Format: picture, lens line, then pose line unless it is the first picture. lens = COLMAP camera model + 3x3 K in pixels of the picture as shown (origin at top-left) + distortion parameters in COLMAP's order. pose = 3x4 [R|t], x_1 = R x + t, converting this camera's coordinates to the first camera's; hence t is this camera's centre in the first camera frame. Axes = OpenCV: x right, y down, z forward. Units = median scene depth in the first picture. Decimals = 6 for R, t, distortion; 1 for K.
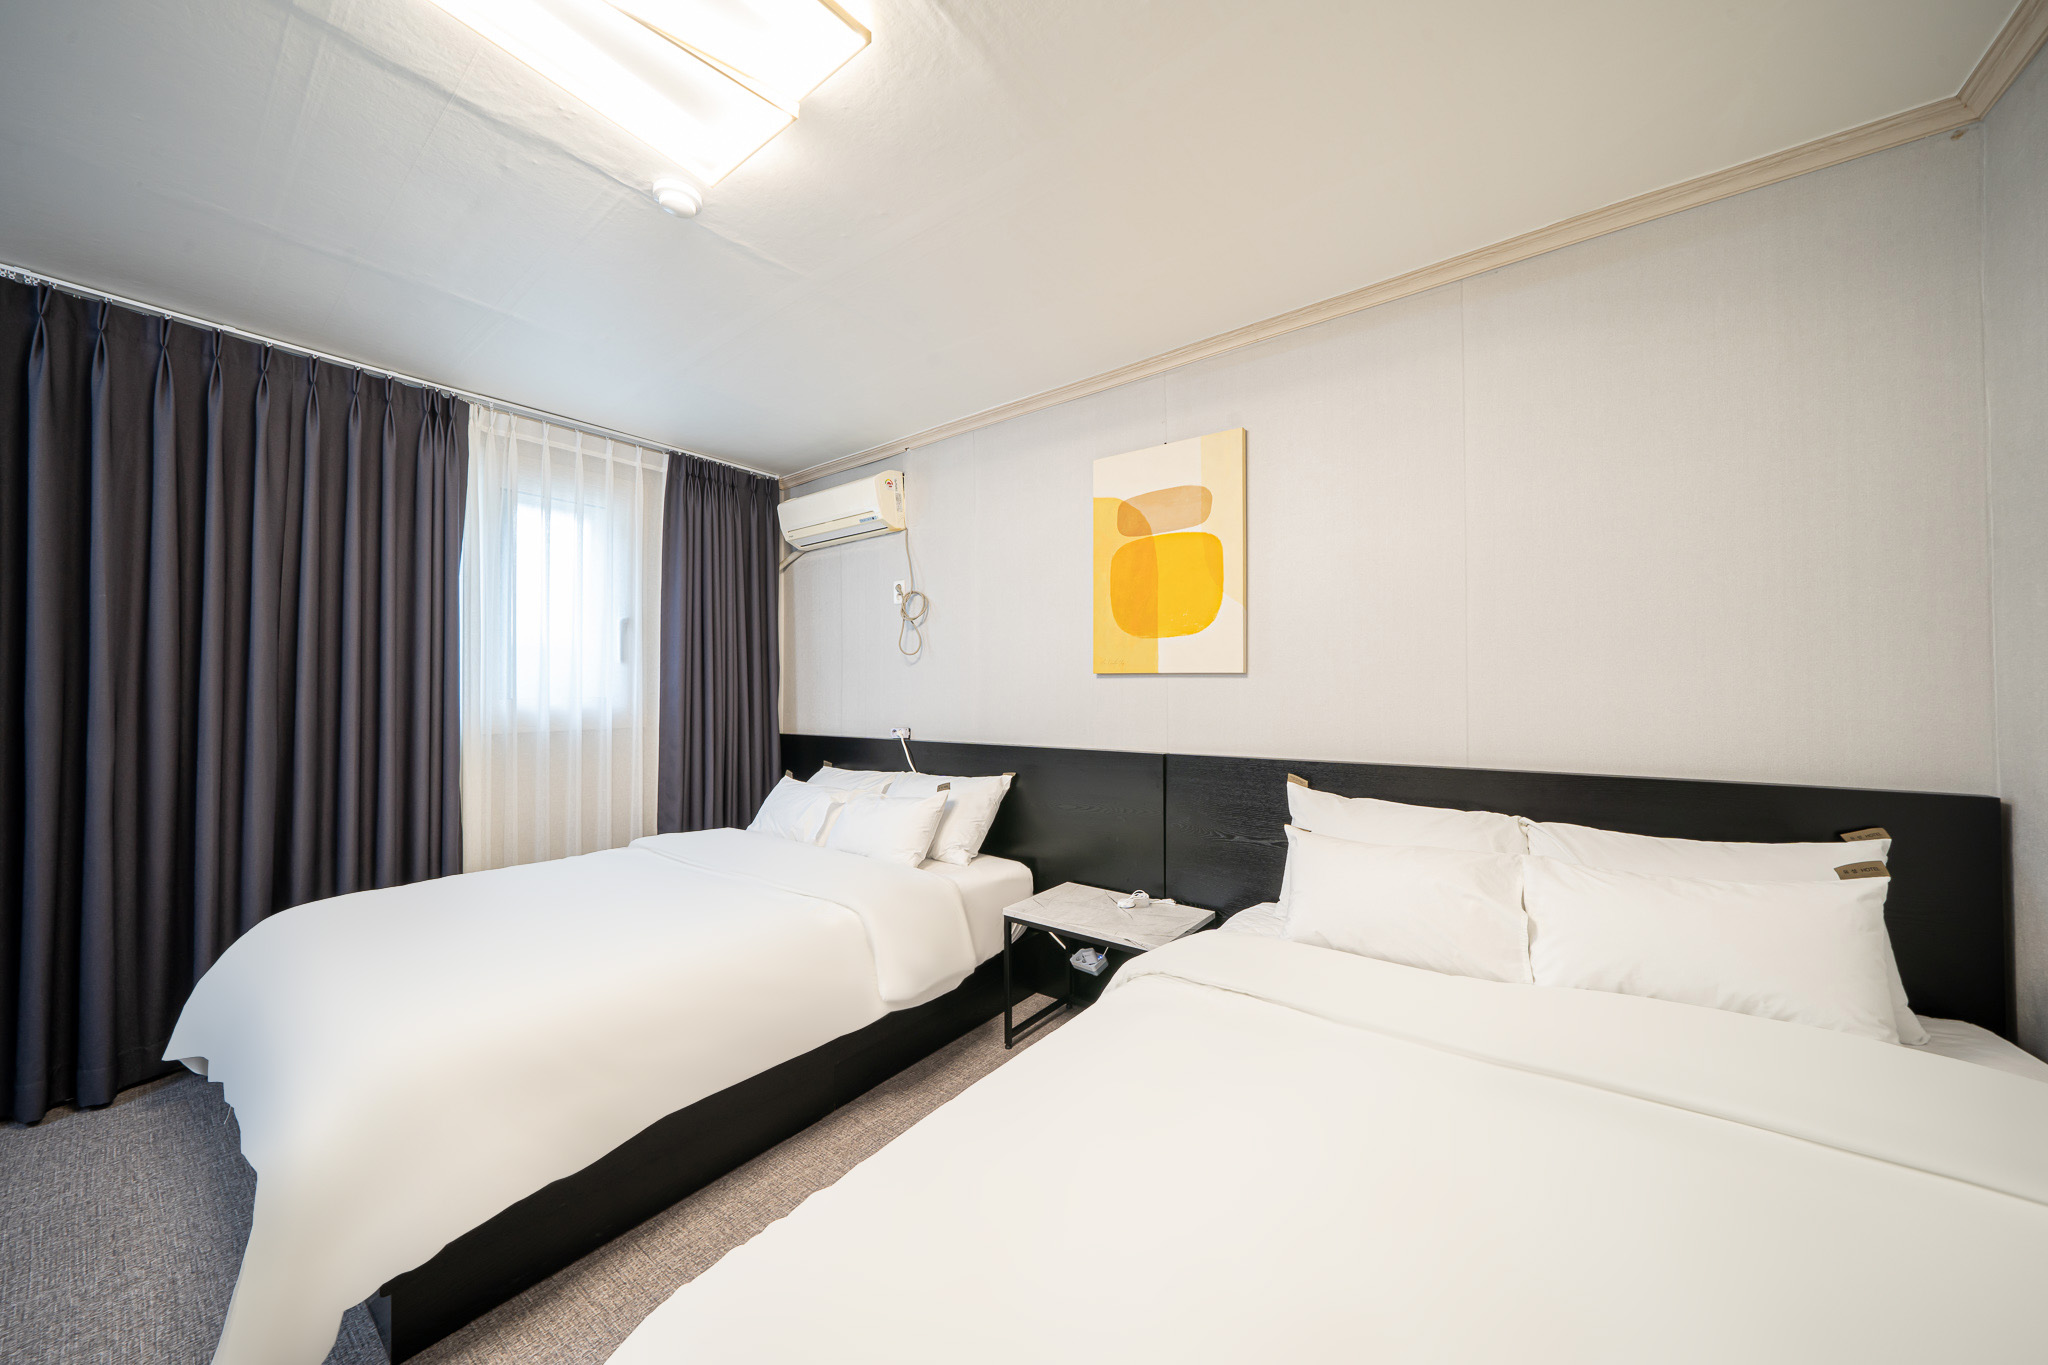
lens RADIAL K [[720.2, 0, 1018.0], [0, 720.2, 689.4], [0, 0, 1]] dist [0.001654, -0.000091]
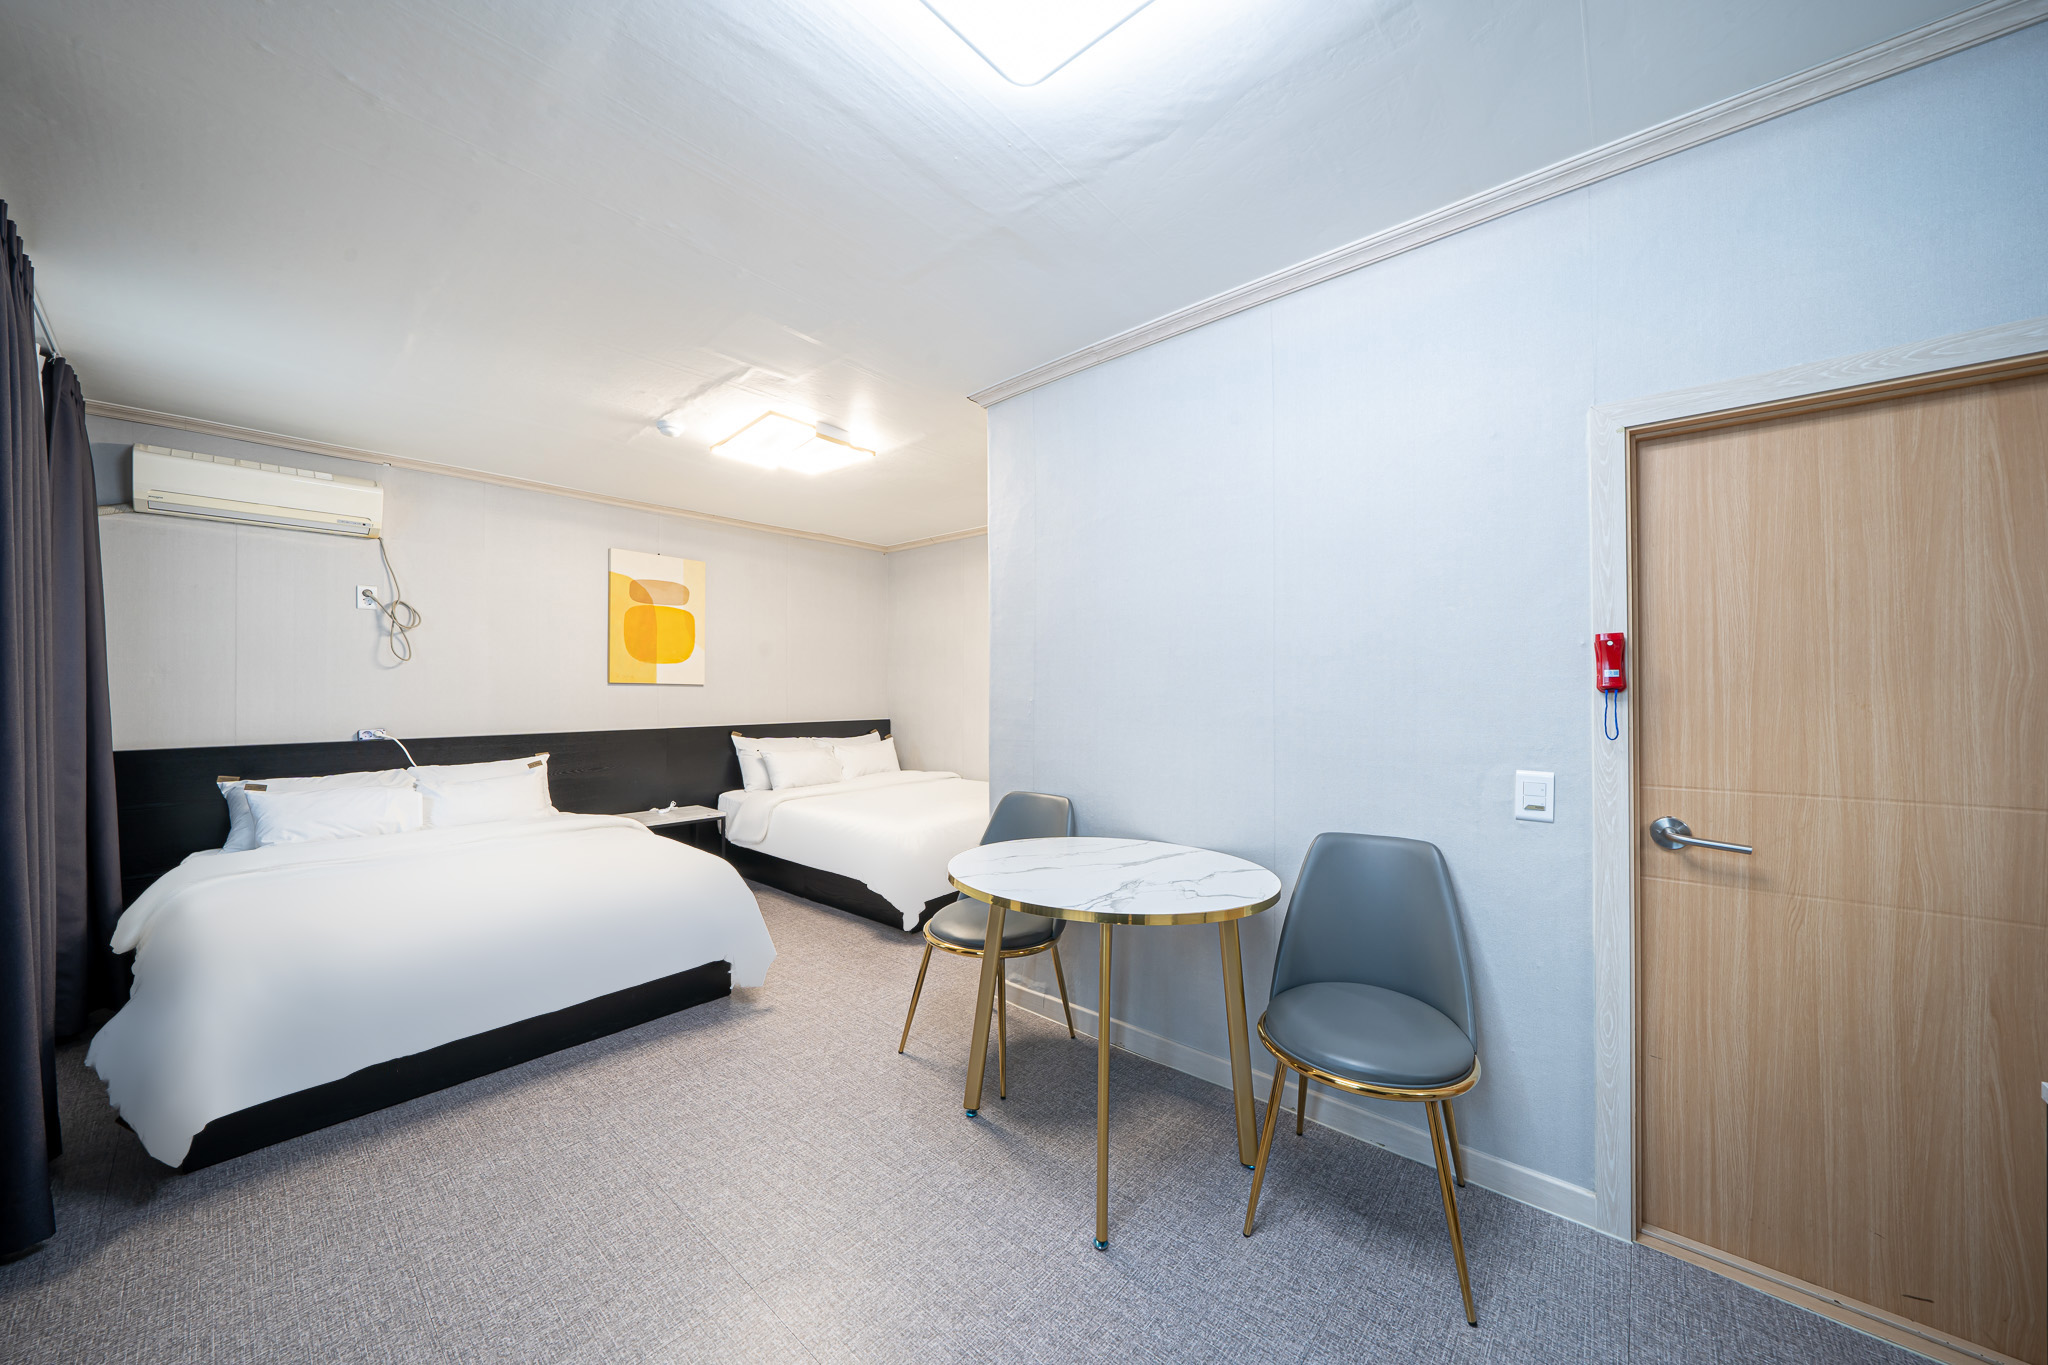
lens RADIAL K [[720.2, 0, 1032.9], [0, 720.2, 686.1], [0, 0, 1]] dist [0.001654, -0.000091]
pose [[0.028208, 0.006744, 0.999579, -1.486436], [-0.008060, 0.999946, -0.006519, -0.011645], [-0.999570, -0.007873, 0.028261, 0.026229]]
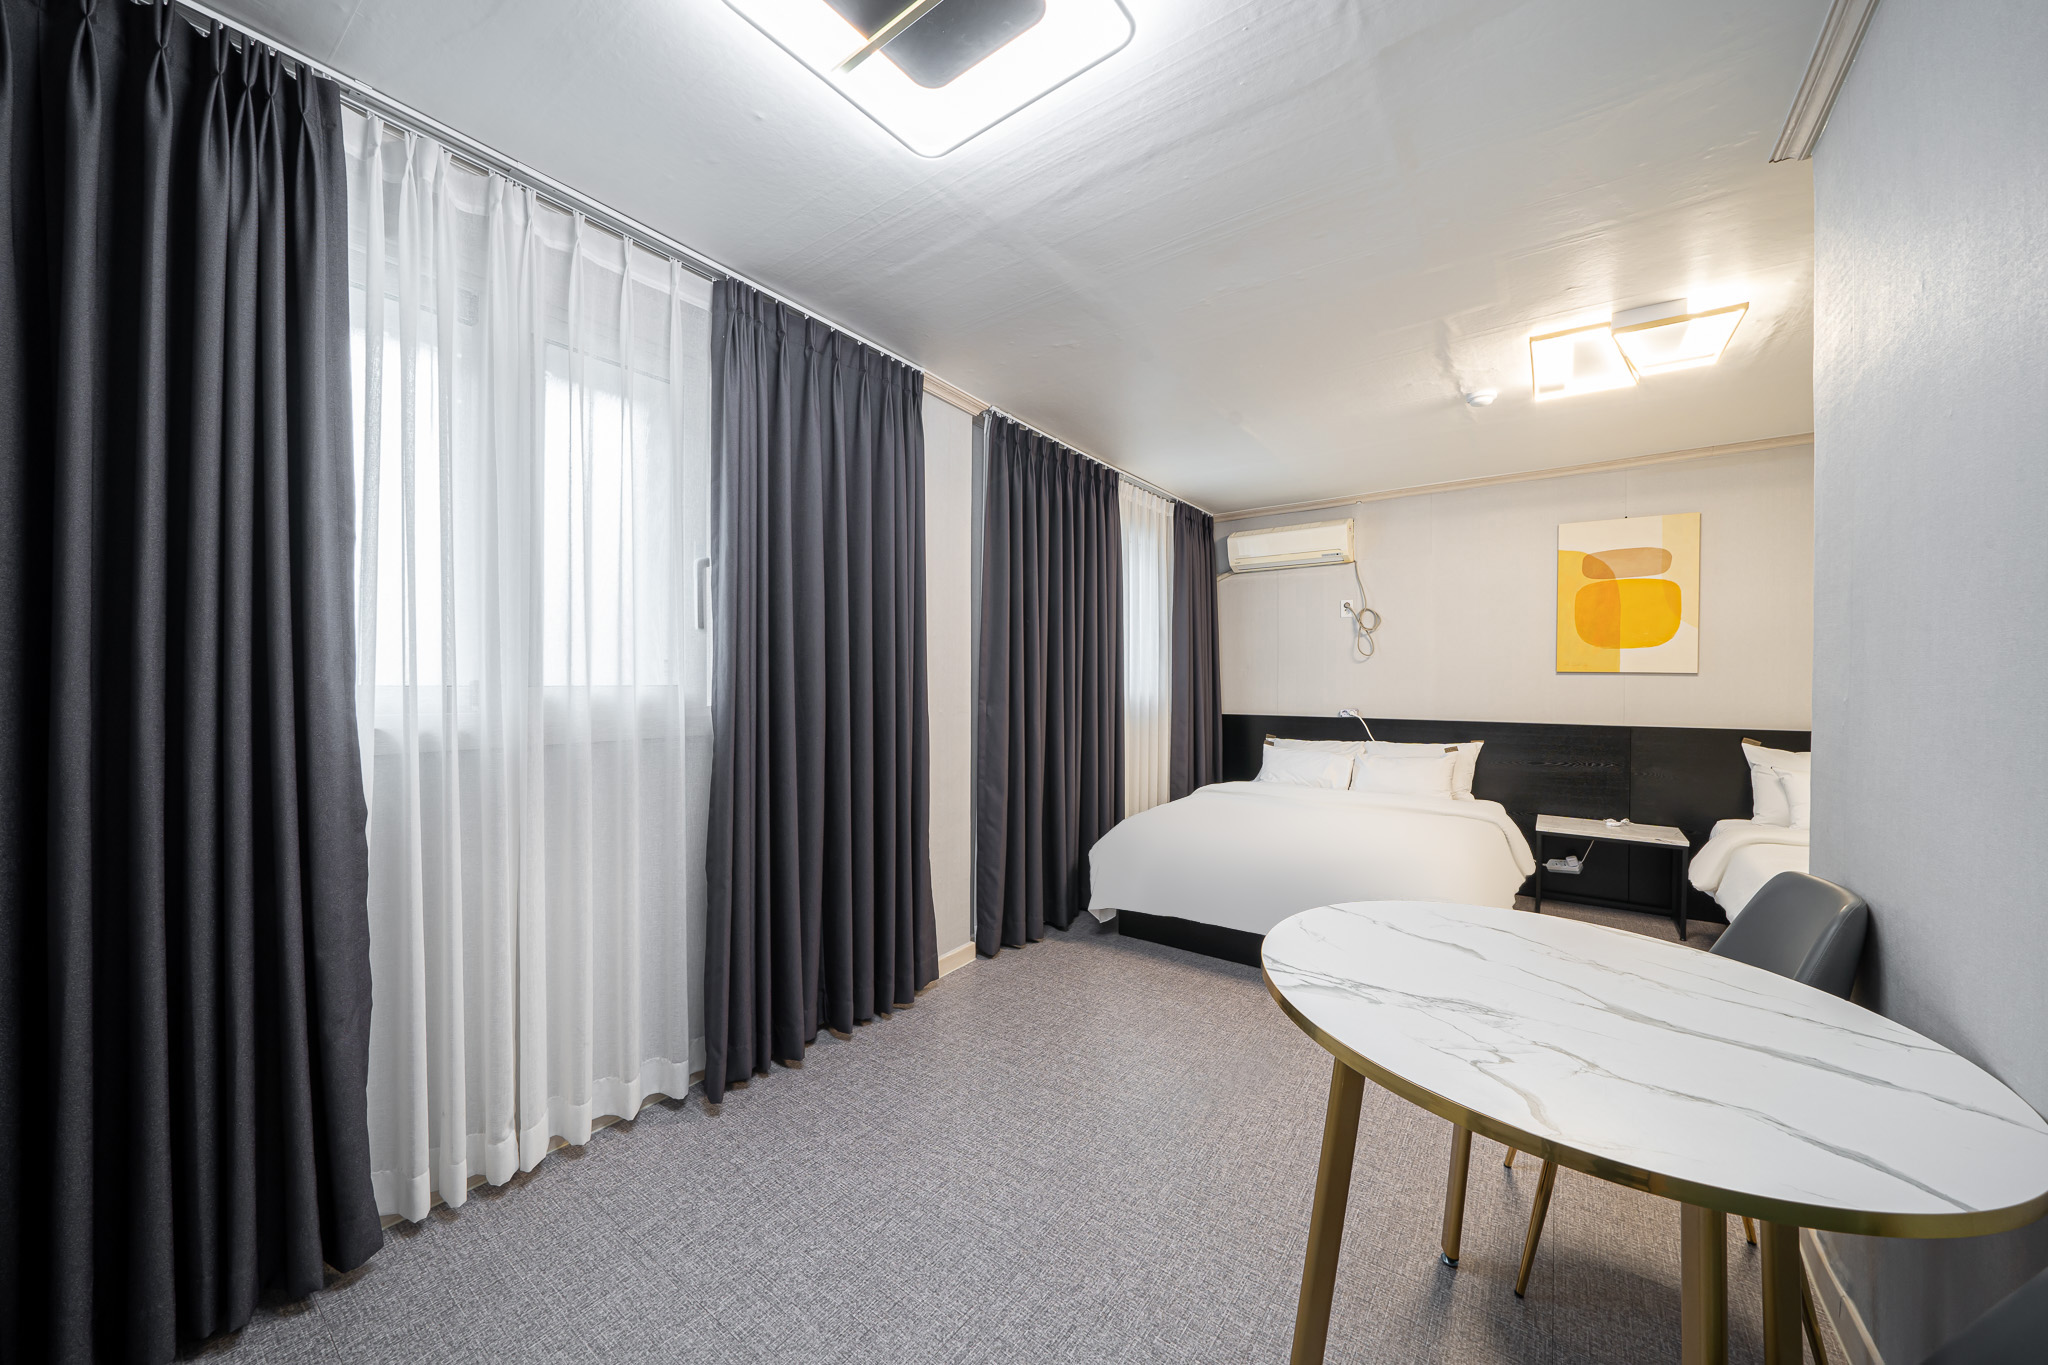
lens RADIAL K [[738.4, 0, 1016.0], [0, 738.4, 687.5], [0, 0, 1]] dist [-0.002297, -0.000098]
pose [[0.999356, 0.003243, 0.035738, -1.061518], [-0.003946, 0.999800, 0.019628, -0.015550], [-0.035667, -0.019756, 0.999168, -0.457379]]
